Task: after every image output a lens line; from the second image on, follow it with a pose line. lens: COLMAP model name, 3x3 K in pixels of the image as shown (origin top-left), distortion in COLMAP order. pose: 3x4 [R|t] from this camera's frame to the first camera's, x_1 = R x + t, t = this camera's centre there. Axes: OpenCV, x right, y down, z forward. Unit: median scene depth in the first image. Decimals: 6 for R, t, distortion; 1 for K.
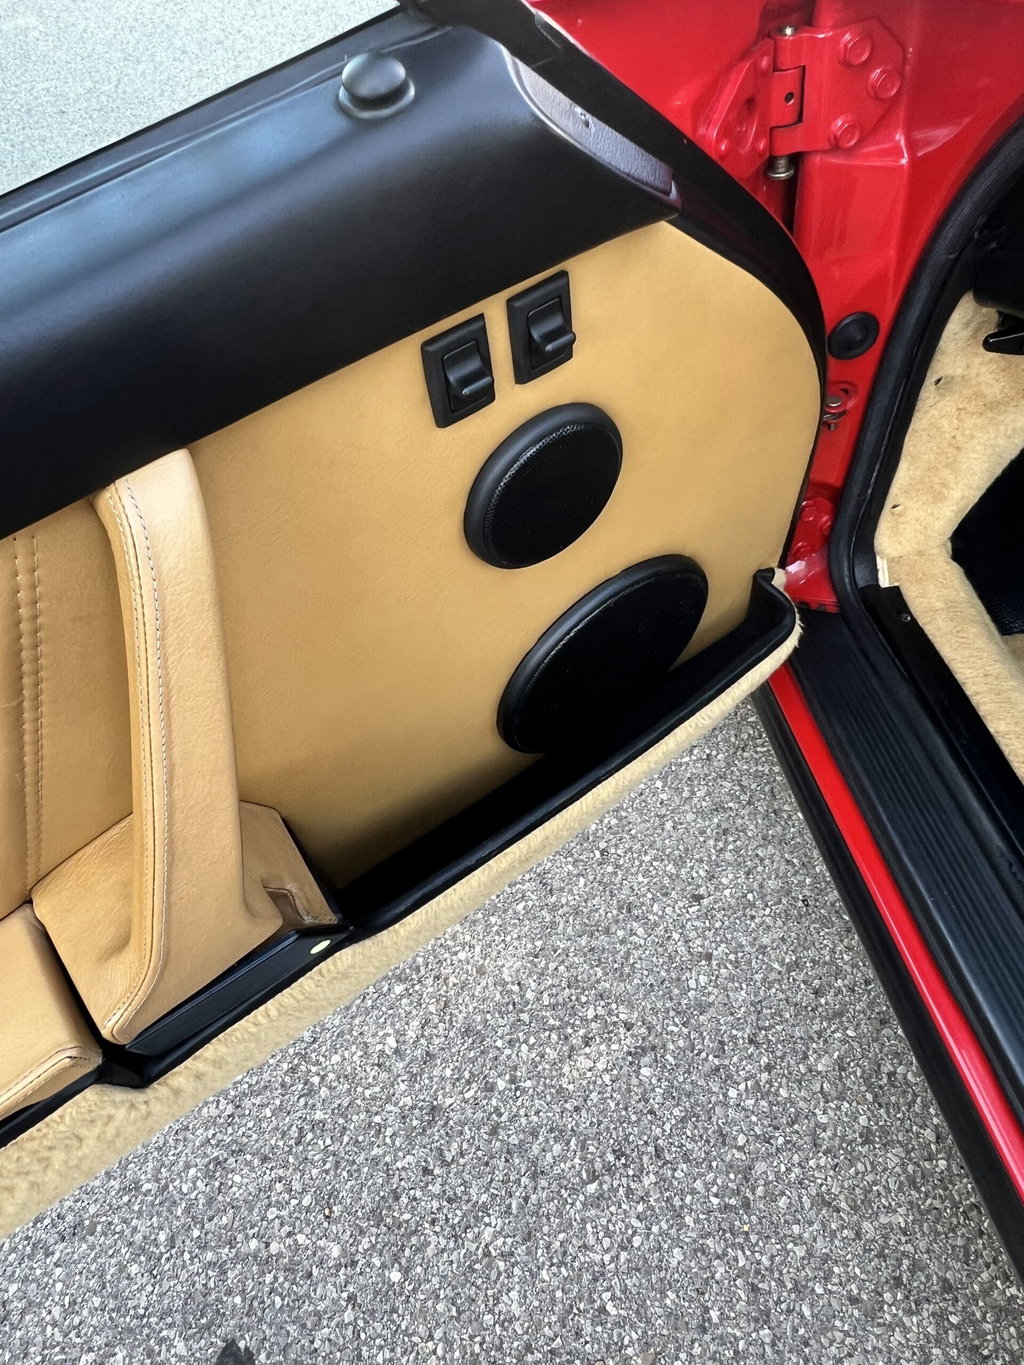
lens RADIAL K [[955.2, 0, 487.2], [0, 955.2, 647.3], [0, 0, 1]] dist [0.009327, -0.001213]
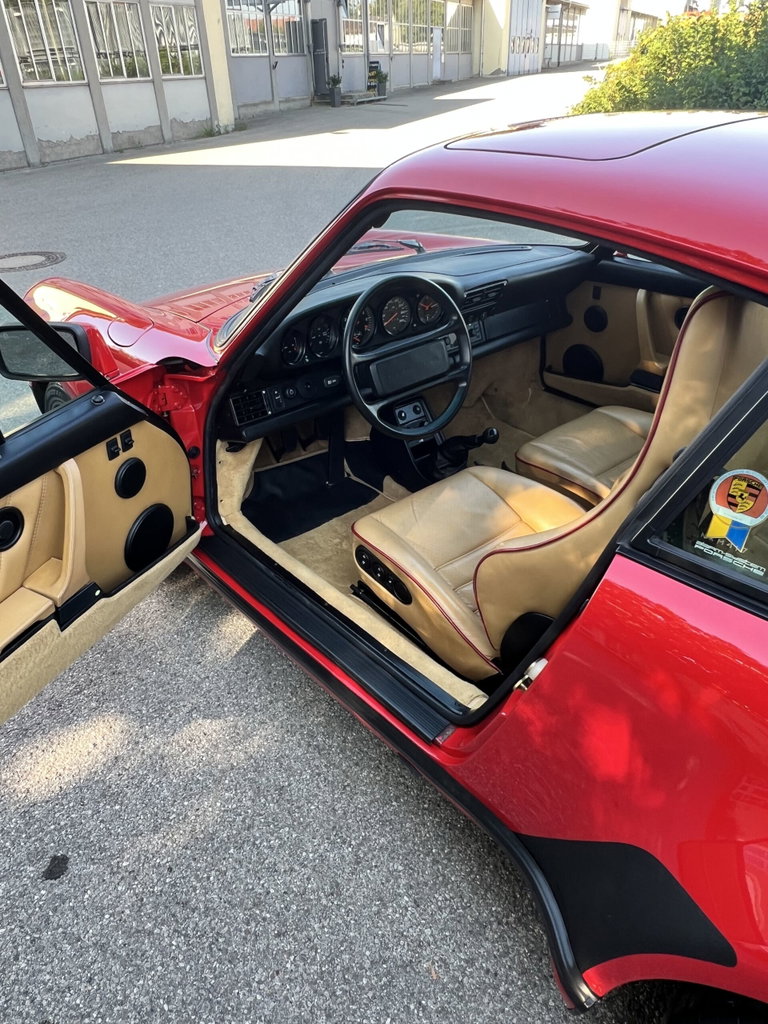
lens RADIAL K [[701.8, 0, 363.6], [0, 701.8, 509.6], [0, 0, 1]] dist [-0.003265, -0.003398]
pose [[0.854737, -0.137663, 0.500473, -0.364098], [0.313038, 0.905824, -0.285464, 0.680003], [-0.414042, 0.400663, 0.817336, -1.134414]]
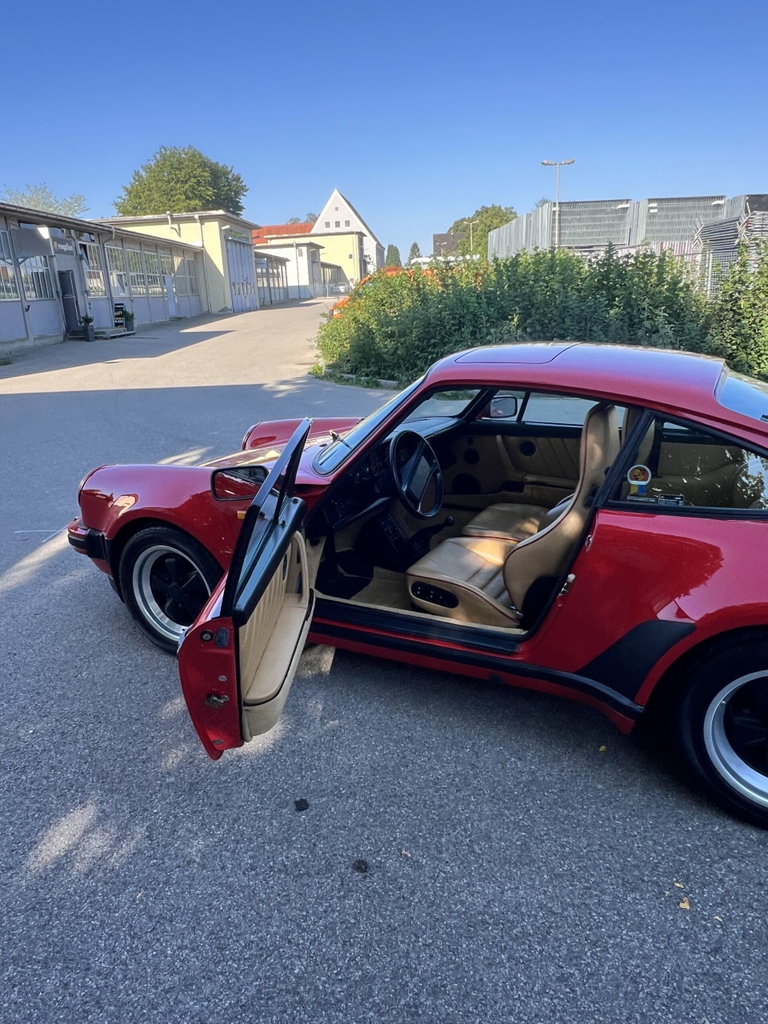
lens RADIAL K [[701.8, 0, 363.9], [0, 701.8, 515.2], [0, 0, 1]] dist [-0.003265, -0.003398]
pose [[0.619609, -0.087665, 0.780000, -2.202981], [0.561739, 0.743593, -0.362655, 1.052341], [-0.548210, 0.662861, 0.509982, -1.236832]]
